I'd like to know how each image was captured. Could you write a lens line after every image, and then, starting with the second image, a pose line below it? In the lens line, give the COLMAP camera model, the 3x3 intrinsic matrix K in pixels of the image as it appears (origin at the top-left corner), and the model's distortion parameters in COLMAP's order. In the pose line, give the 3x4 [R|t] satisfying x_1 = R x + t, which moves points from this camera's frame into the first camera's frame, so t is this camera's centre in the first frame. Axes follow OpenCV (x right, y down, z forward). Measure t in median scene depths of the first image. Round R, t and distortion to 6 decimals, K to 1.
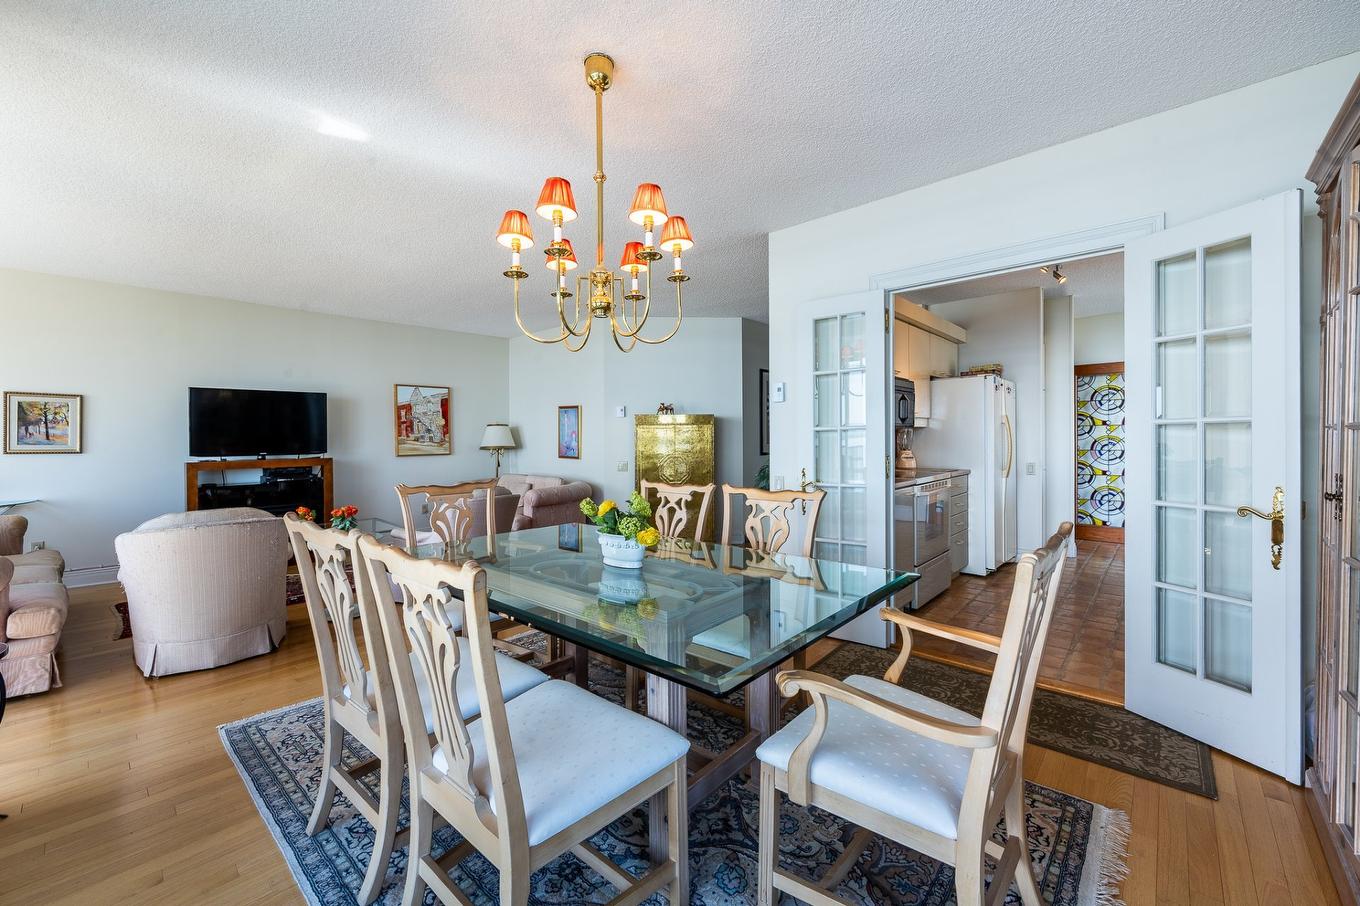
lens RADIAL K [[543.6, 0, 683.3], [0, 543.6, 445.6], [0, 0, 1]] dist [-0.001025, -0.000258]
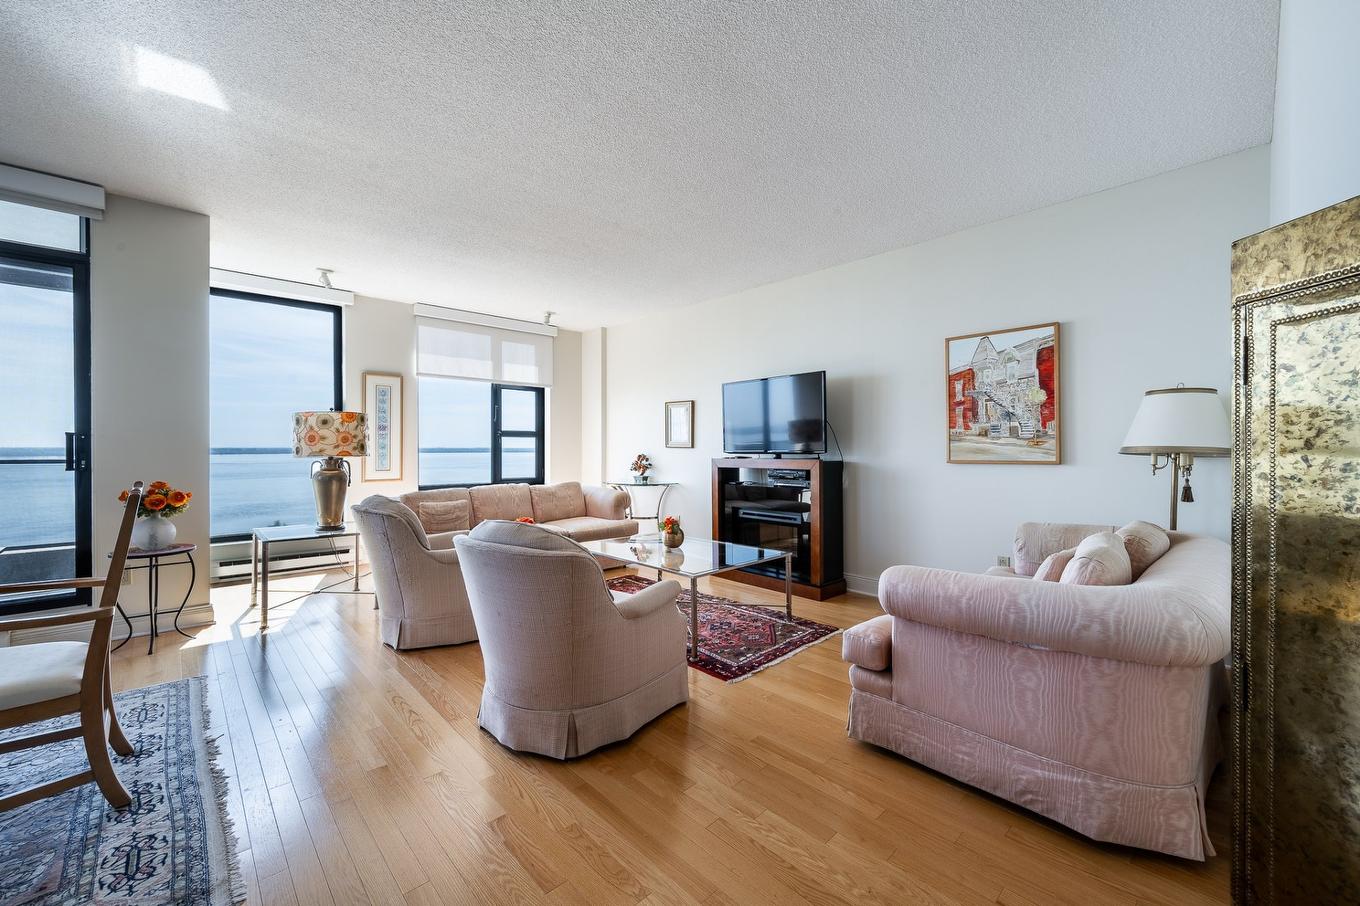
lens RADIAL K [[543.6, 0, 683.3], [0, 543.6, 445.6], [0, 0, 1]] dist [-0.001025, -0.000258]
pose [[-0.084899, 0.006943, -0.996365, 0.073019], [-0.007707, 0.999941, 0.007625, -0.000575], [0.996360, 0.008326, -0.084841, 0.749162]]
